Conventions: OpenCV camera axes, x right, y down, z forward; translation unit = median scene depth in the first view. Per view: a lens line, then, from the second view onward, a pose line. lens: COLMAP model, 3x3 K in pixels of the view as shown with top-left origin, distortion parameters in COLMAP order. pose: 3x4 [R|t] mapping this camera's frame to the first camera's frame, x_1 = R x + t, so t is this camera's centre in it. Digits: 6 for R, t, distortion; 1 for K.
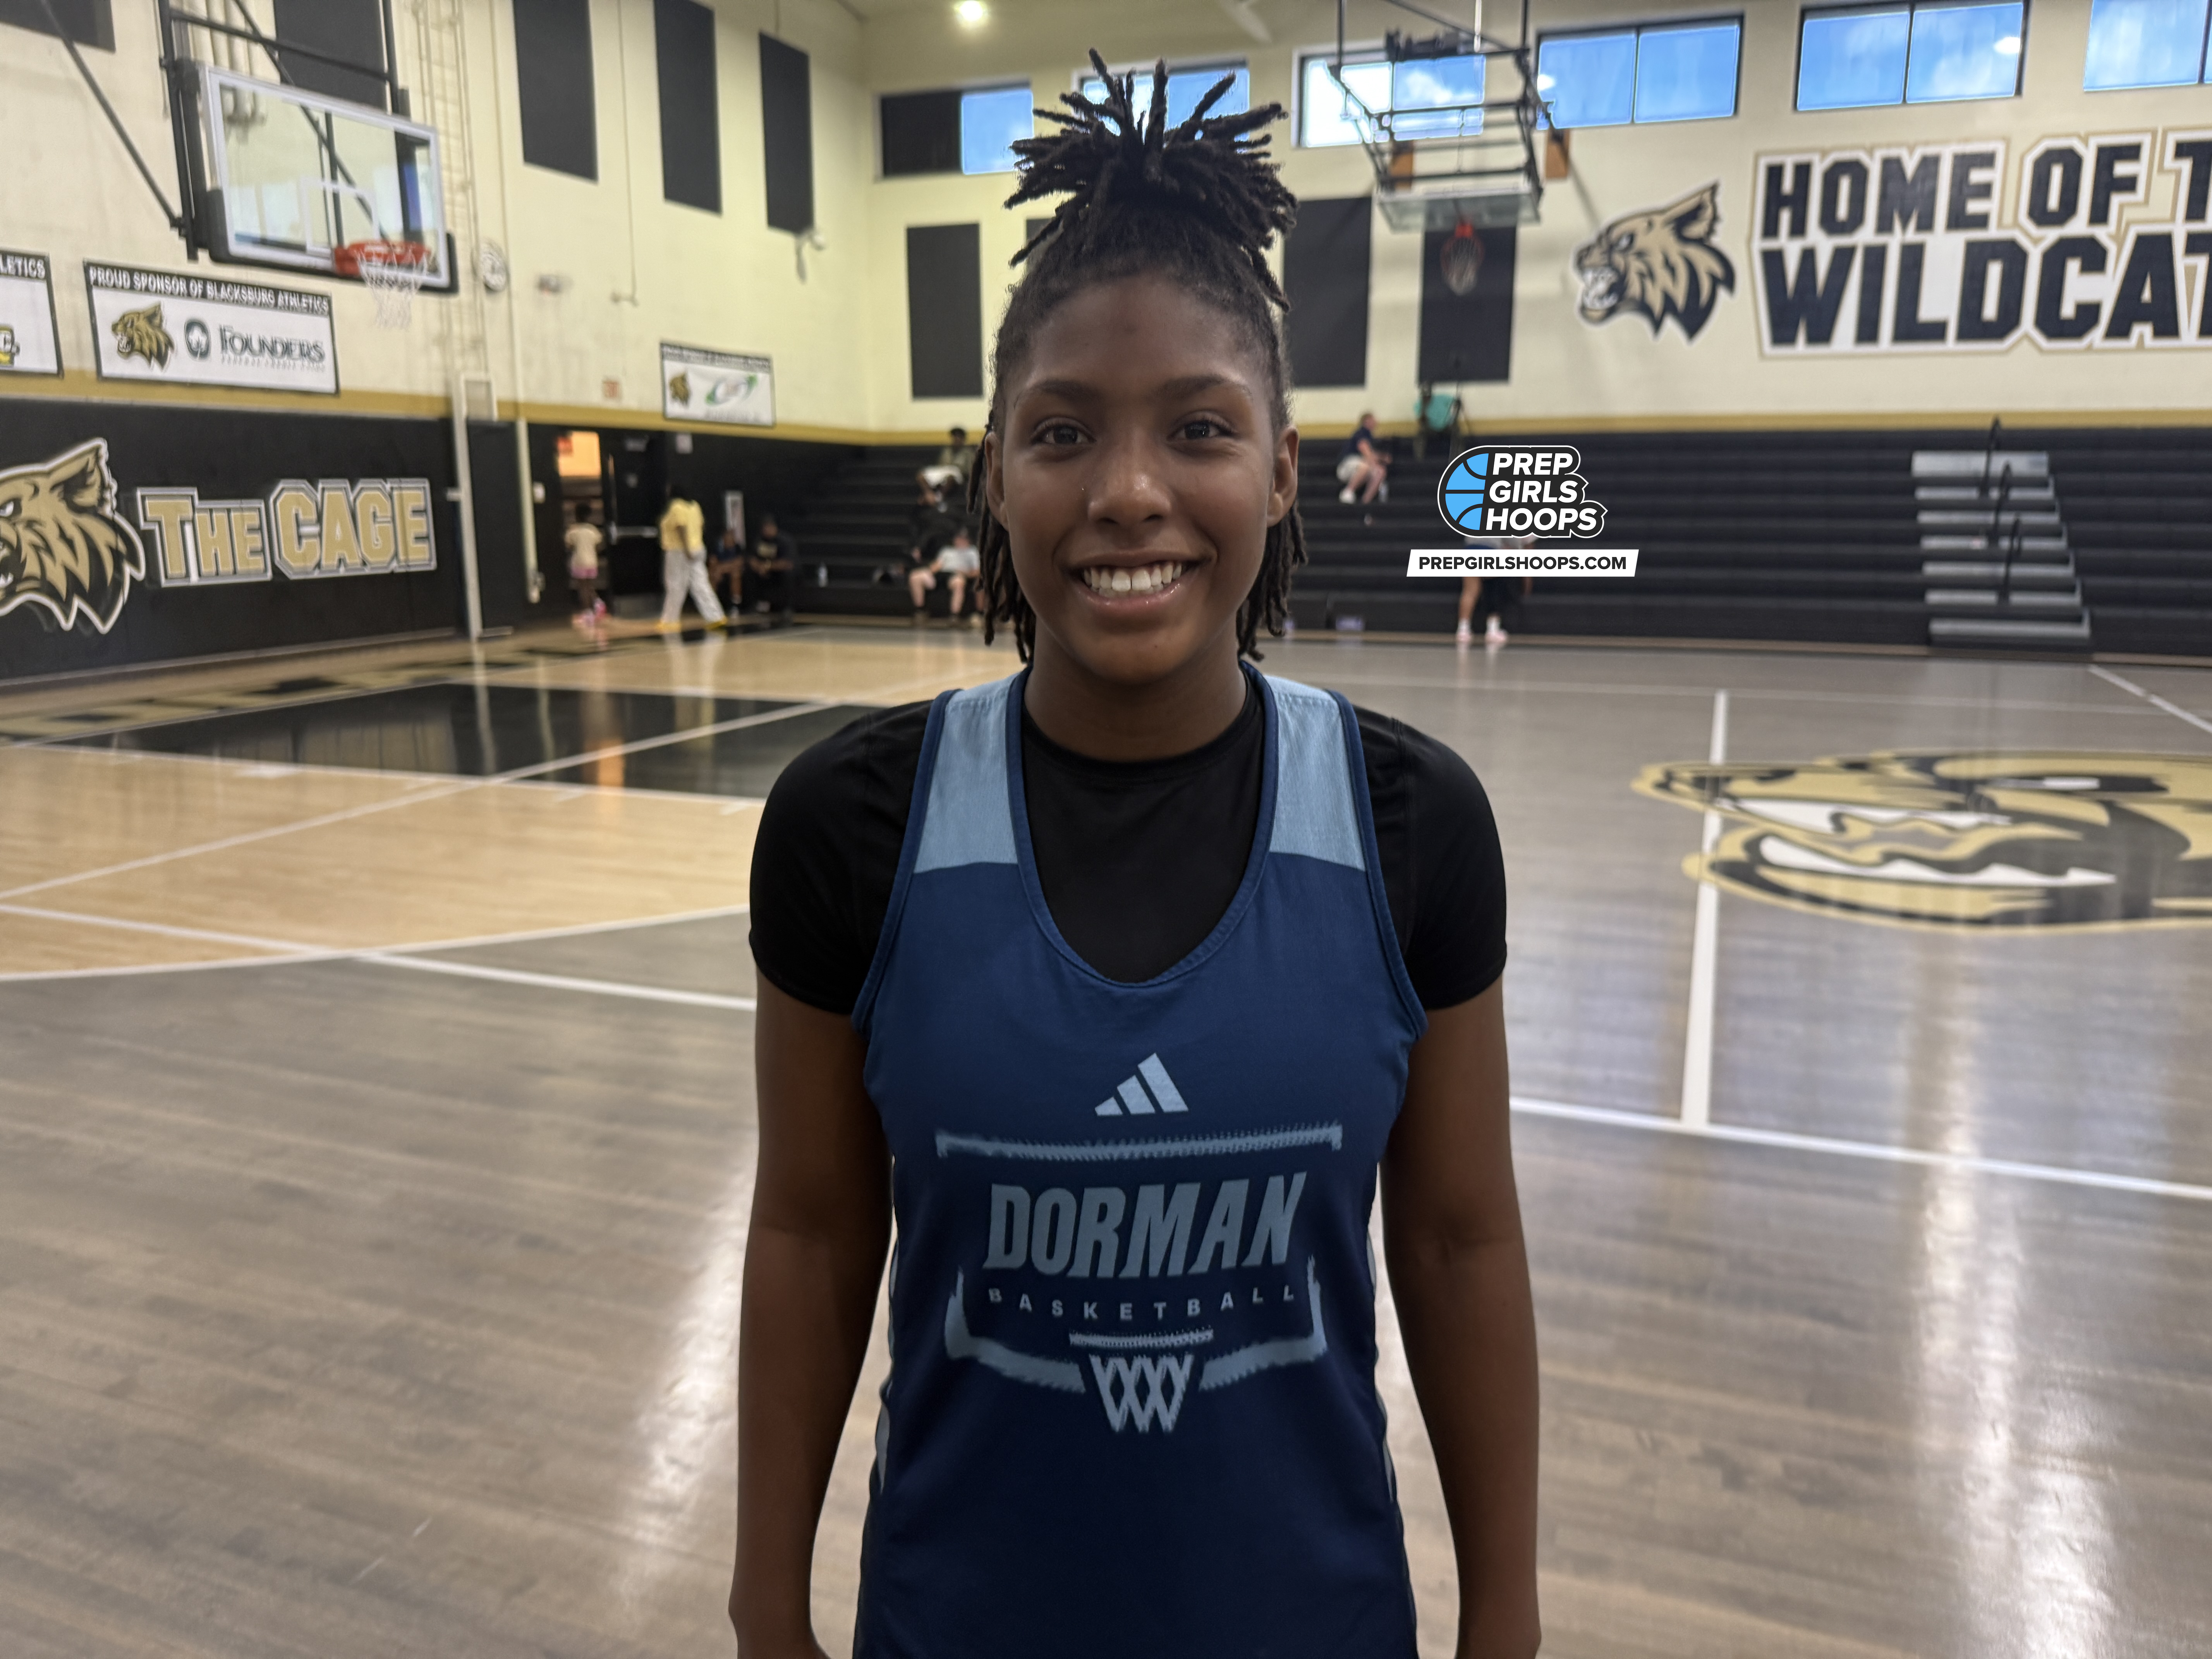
lens RADIAL K [[1601.5, 0, 1129.7], [0, 1601.5, 842.3], [0, 0, 1]] dist [-0.027236, 0.000162]
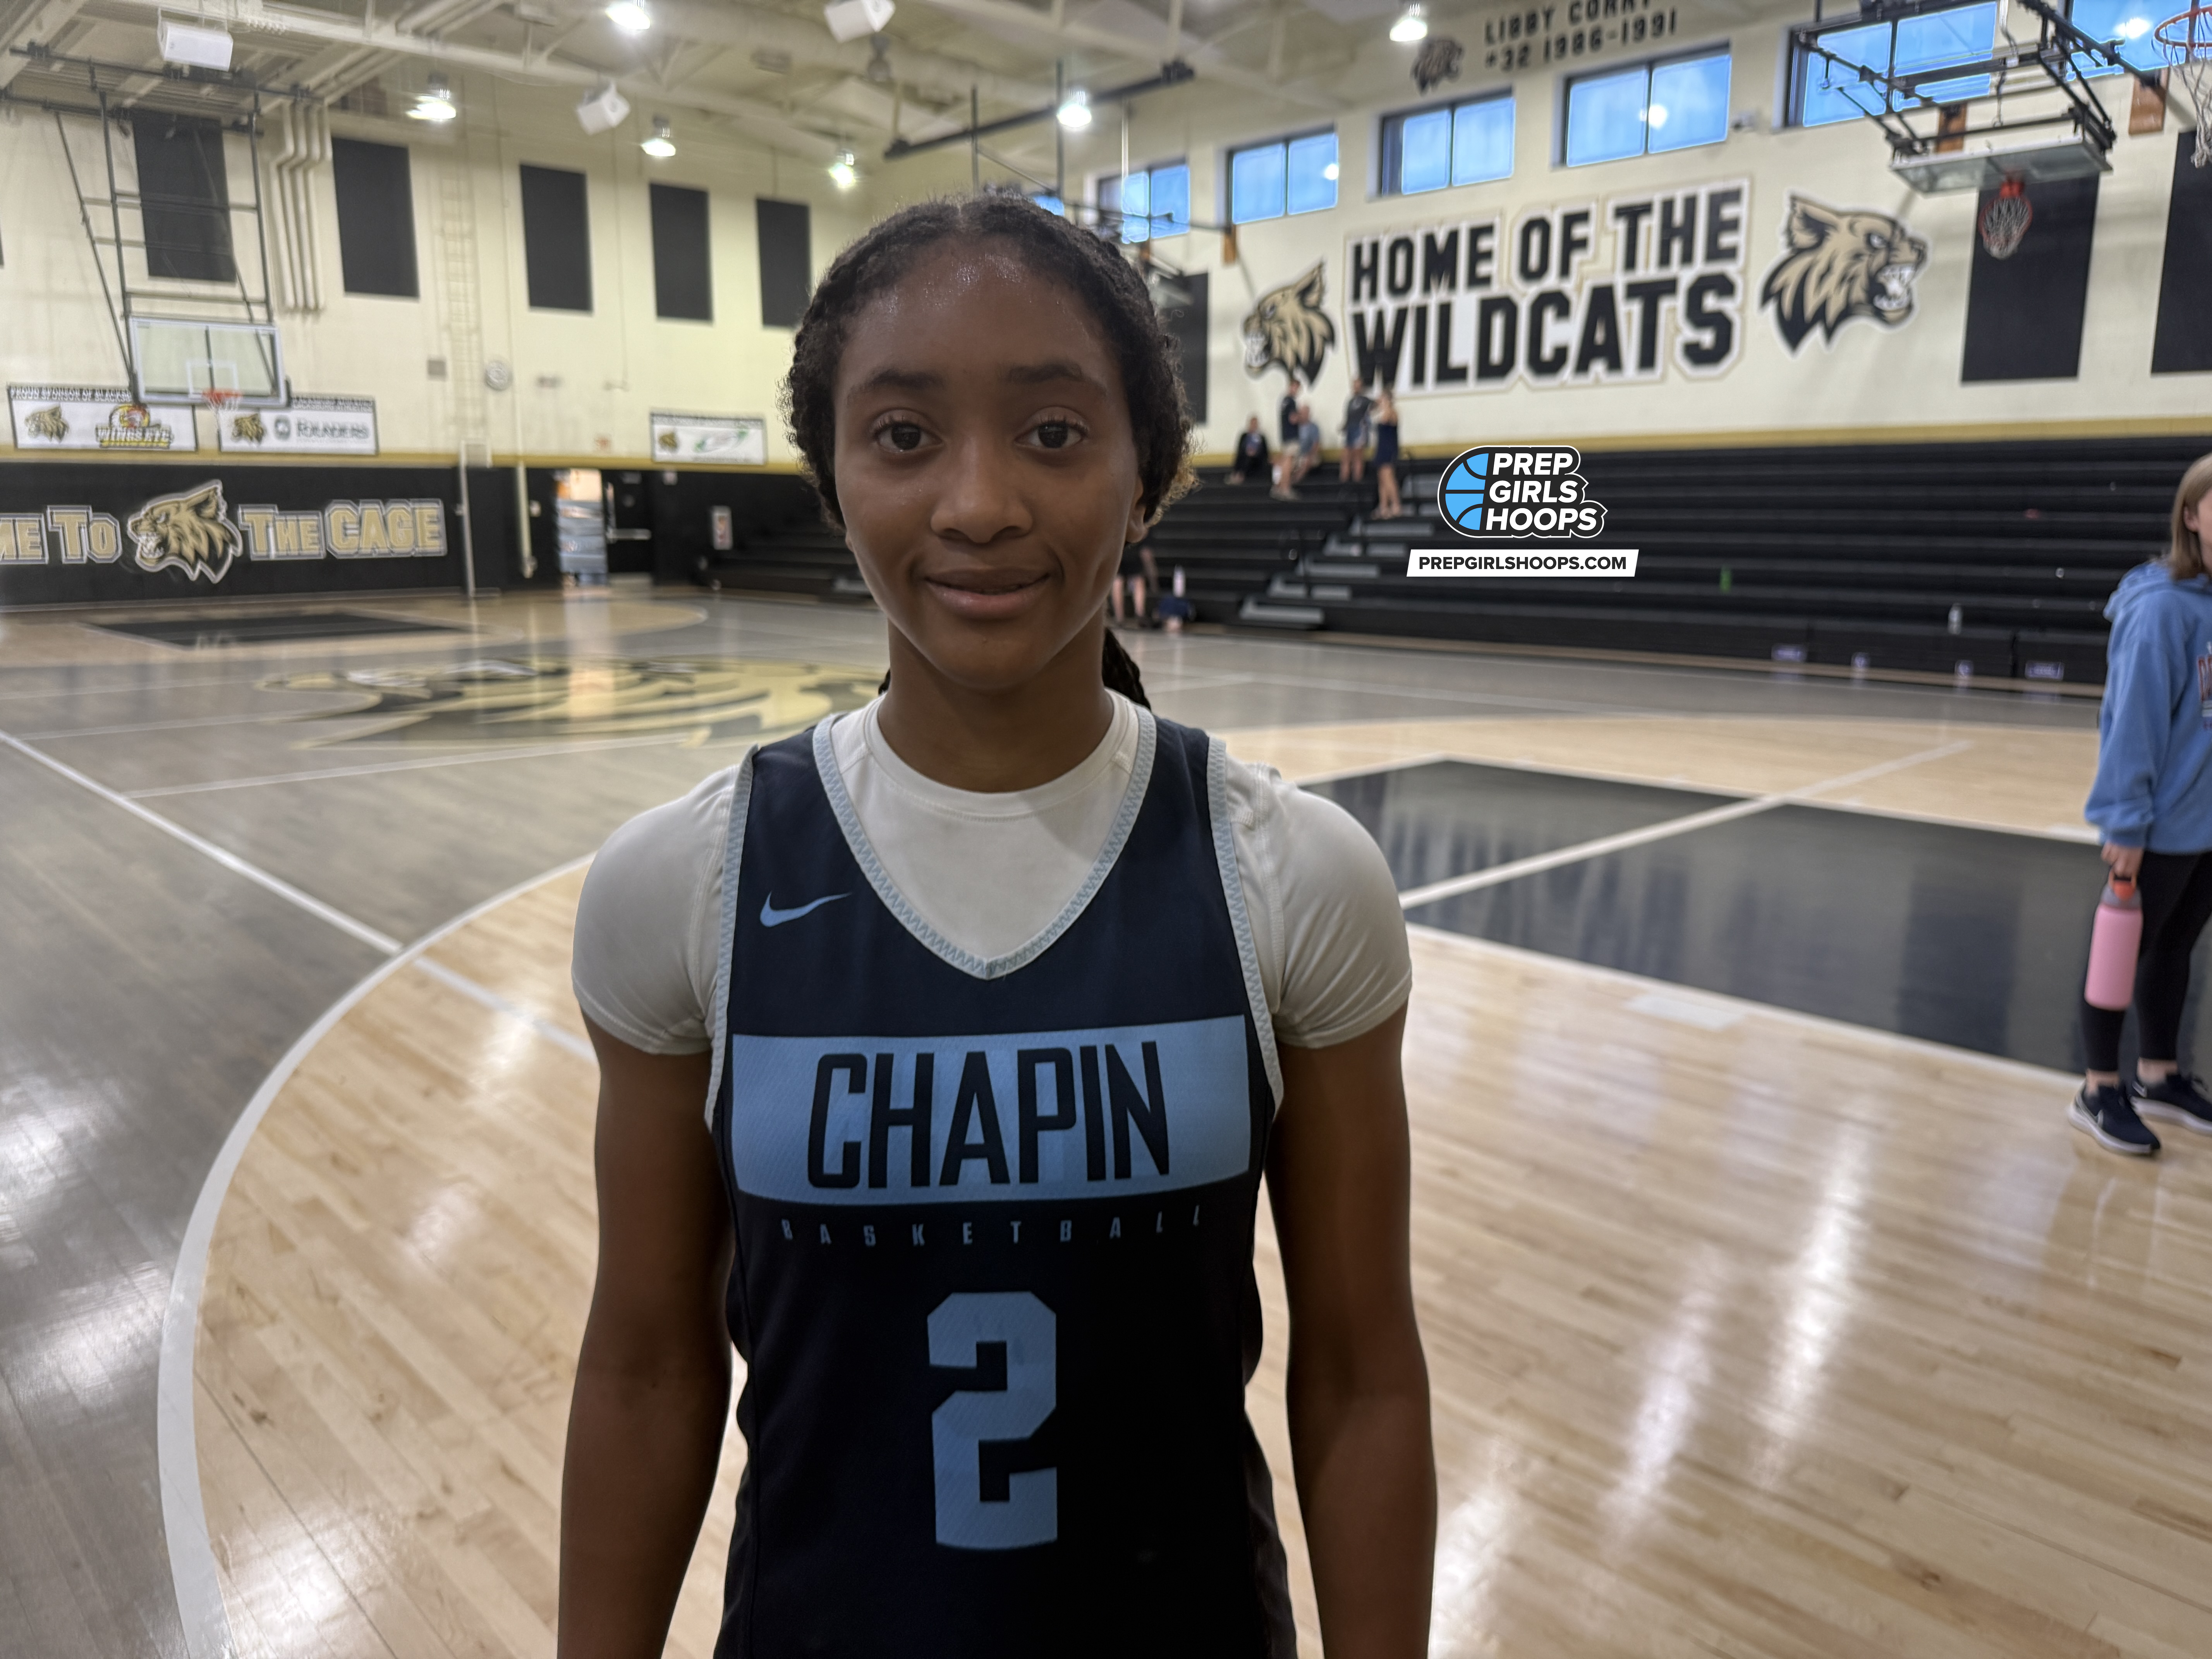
lens RADIAL K [[1601.5, 0, 1129.7], [0, 1601.5, 842.3], [0, 0, 1]] dist [-0.027236, 0.000162]
pose [[0.901201, 0.088503, -0.424270, 0.978755], [-0.092951, 0.995618, 0.010247, 0.050241], [0.423317, 0.030201, 0.905478, -0.225566]]
